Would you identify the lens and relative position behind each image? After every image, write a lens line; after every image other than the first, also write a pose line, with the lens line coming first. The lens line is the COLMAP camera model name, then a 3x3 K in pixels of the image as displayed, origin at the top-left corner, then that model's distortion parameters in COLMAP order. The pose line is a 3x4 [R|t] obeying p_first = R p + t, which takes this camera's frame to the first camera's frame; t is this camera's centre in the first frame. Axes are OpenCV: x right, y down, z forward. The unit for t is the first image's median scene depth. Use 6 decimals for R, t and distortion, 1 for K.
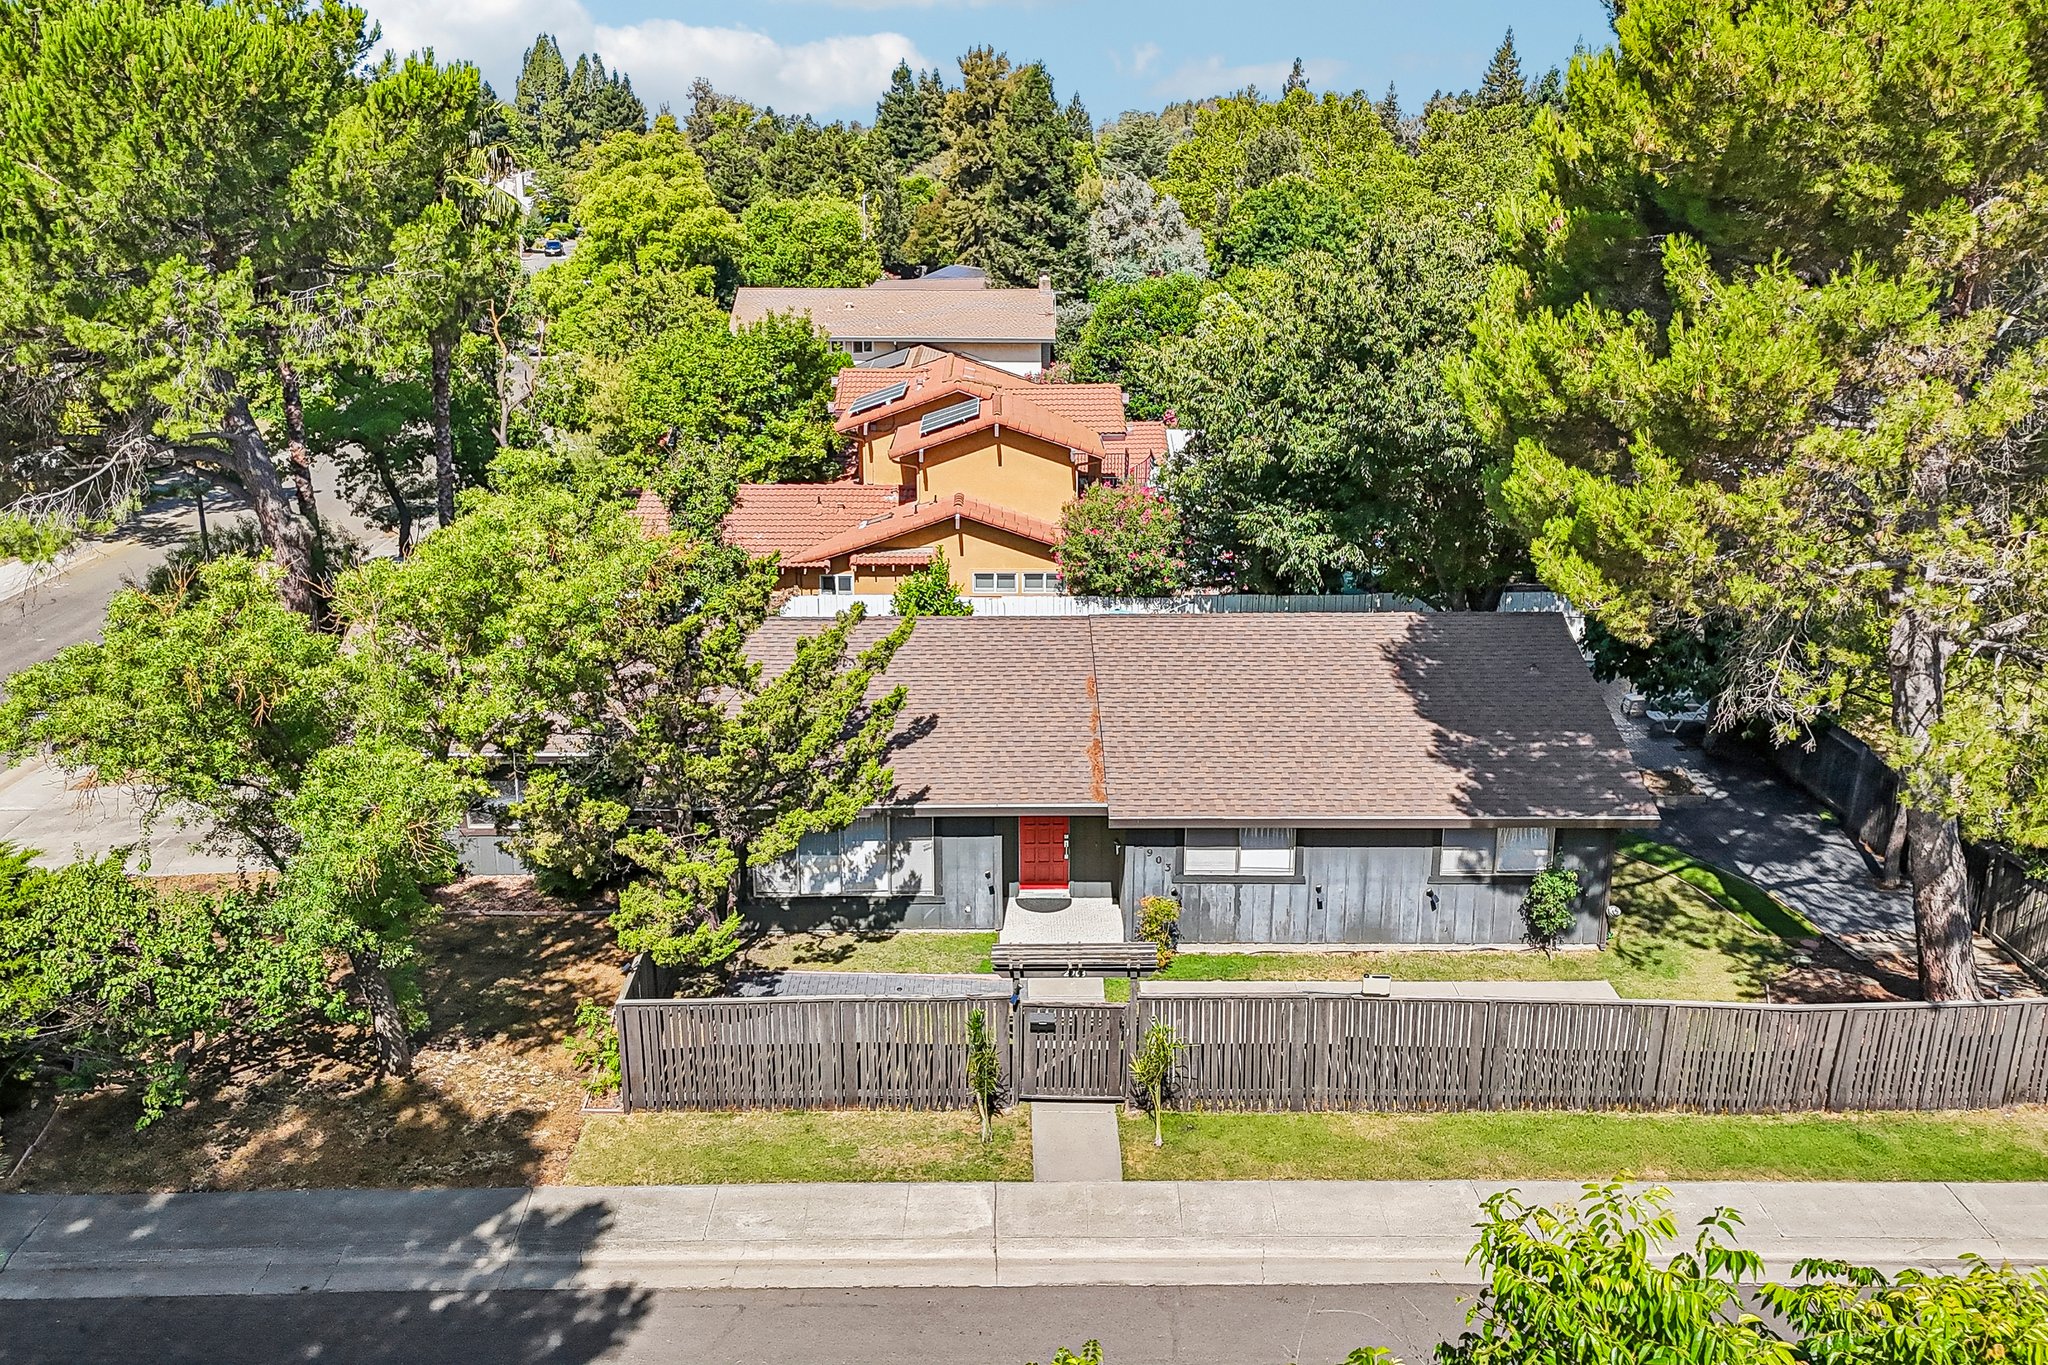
lens RADIAL K [[1788.4, 0, 1024.2], [0, 1788.4, 702.7], [0, 0, 1]] dist [0.045799, -0.027006]
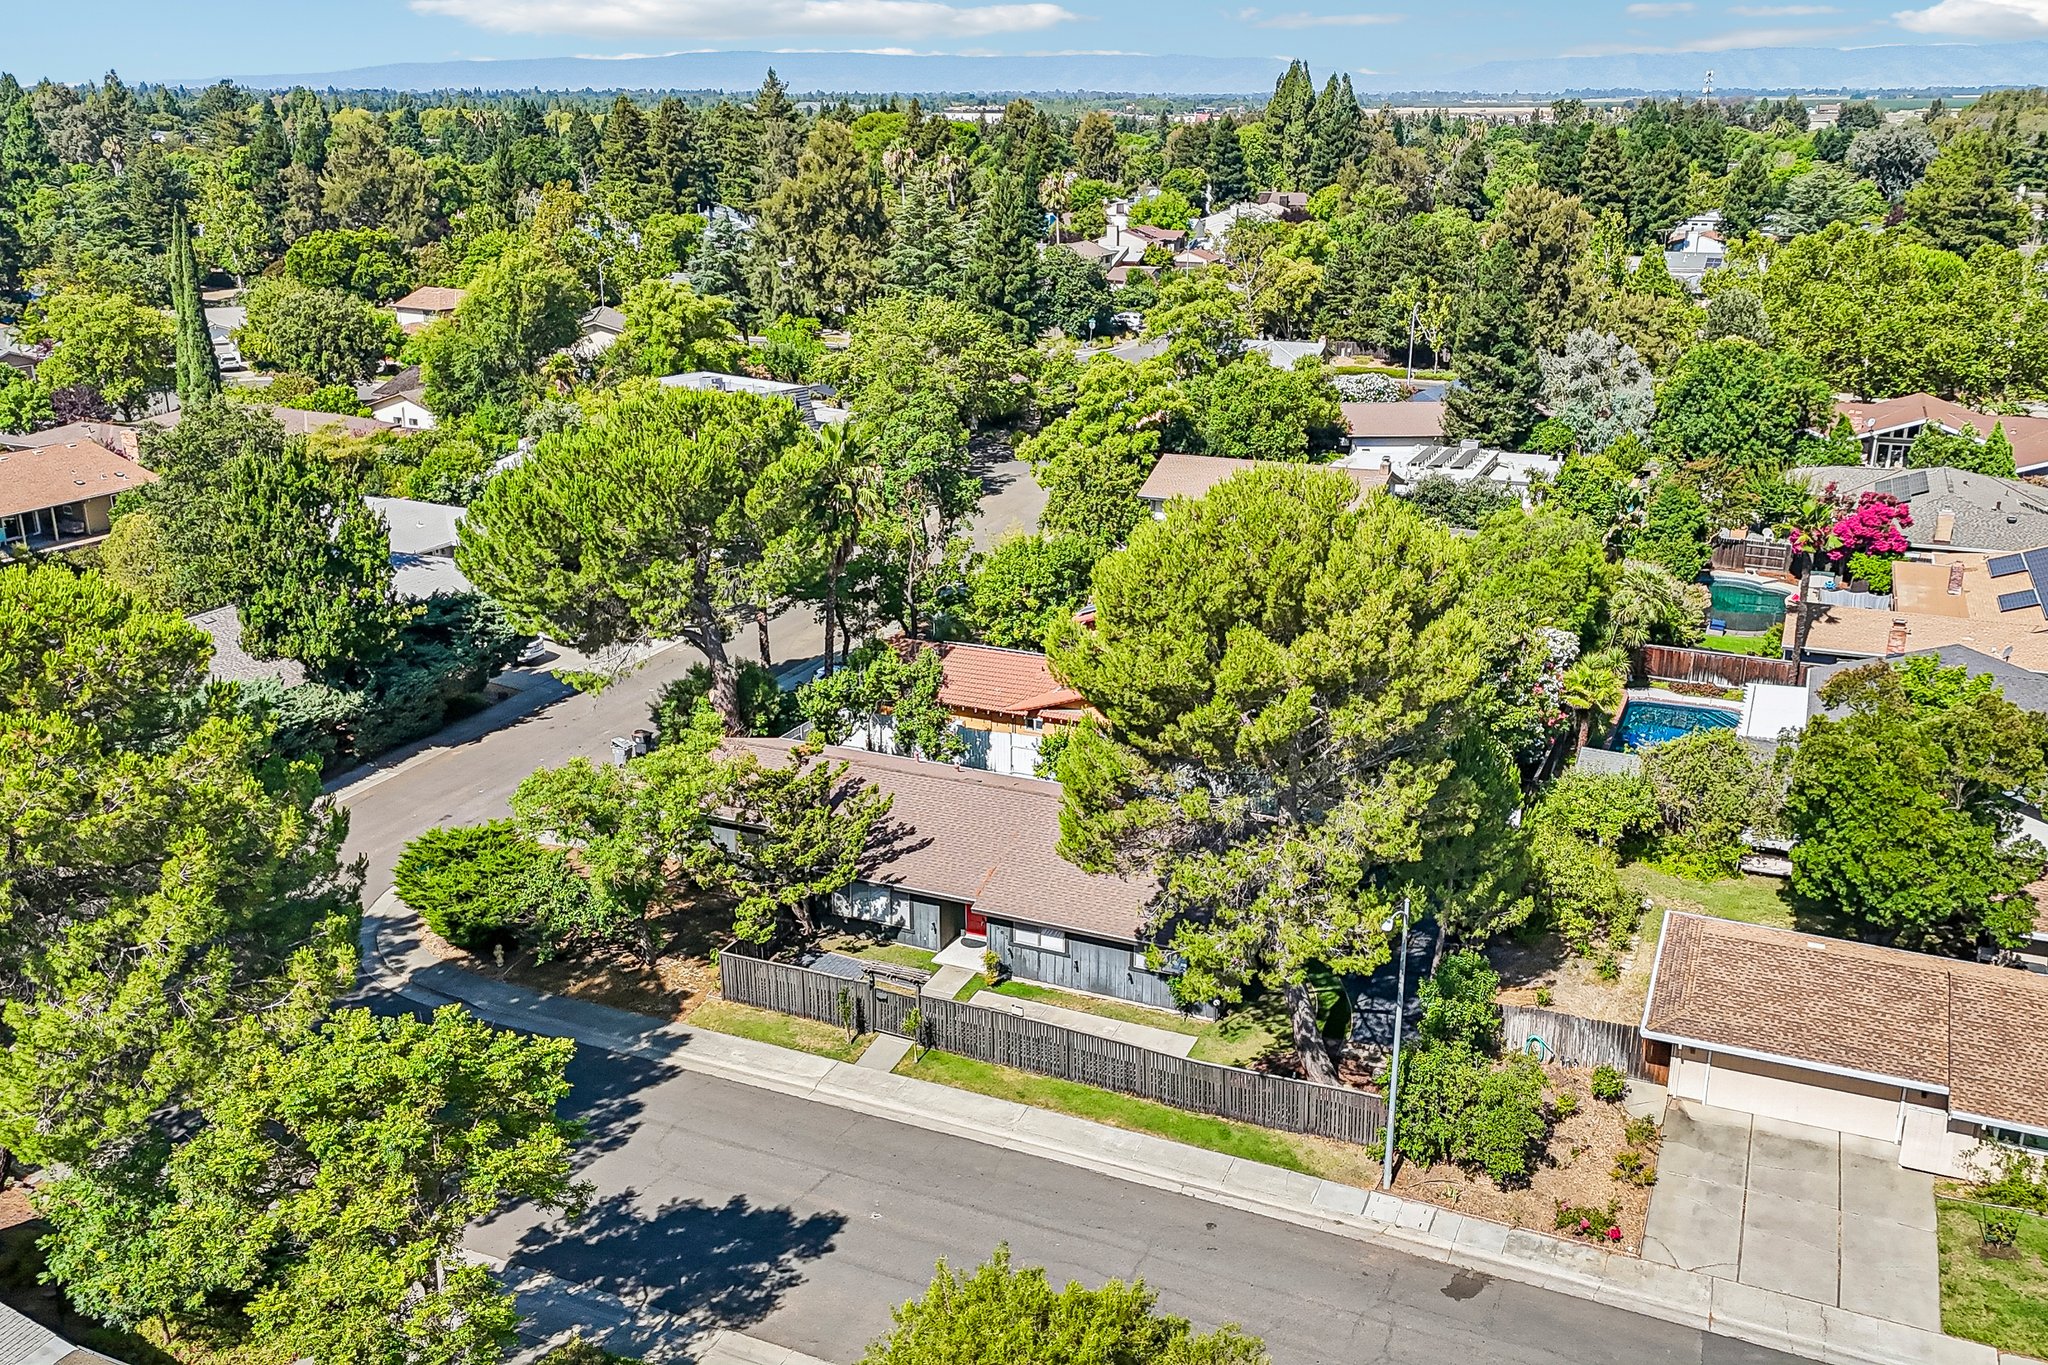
lens RADIAL K [[1788.4, 0, 1027.6], [0, 1788.4, 671.0], [0, 0, 1]] dist [0.045799, -0.027006]
pose [[0.909067, 0.125783, -0.397210, 0.850845], [-0.121760, 0.991926, 0.035444, -0.273950], [0.398462, 0.016143, 0.917043, -0.819433]]
